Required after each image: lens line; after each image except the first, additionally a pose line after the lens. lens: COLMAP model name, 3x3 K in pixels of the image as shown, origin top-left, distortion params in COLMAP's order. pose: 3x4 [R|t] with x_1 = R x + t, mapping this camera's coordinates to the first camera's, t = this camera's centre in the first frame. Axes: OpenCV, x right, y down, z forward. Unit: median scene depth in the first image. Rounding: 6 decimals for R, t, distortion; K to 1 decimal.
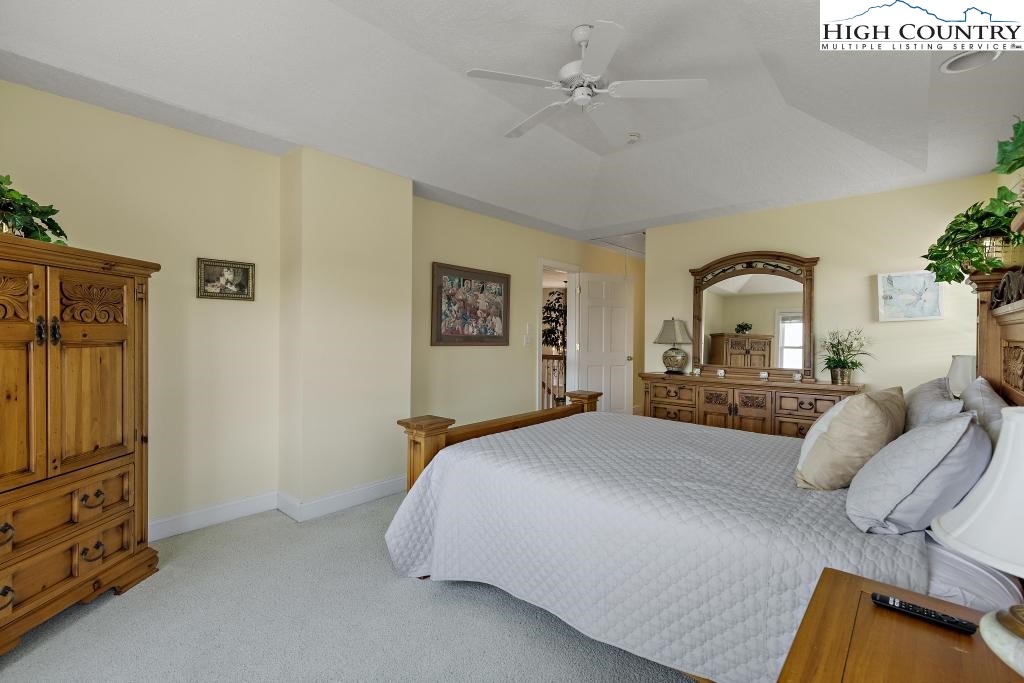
lens RADIAL K [[465.5, 0, 513.1], [0, 465.5, 335.5], [0, 0, 1]] dist [0.001647, 0.000143]
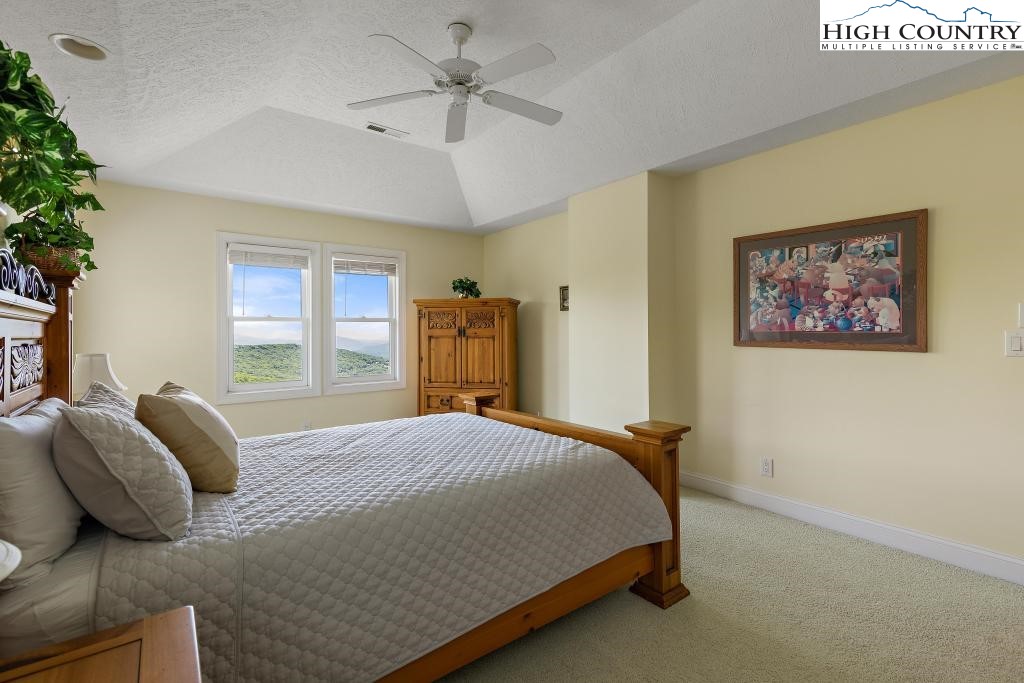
lens RADIAL K [[470.1, 0, 513.5], [0, 470.1, 331.9], [0, 0, 1]] dist [-0.001011, -0.000007]
pose [[-0.201221, -0.007714, -0.979516, 0.648788], [-0.000416, 0.999970, -0.007789, 0.004943], [0.979546, -0.001160, -0.201218, 0.764741]]
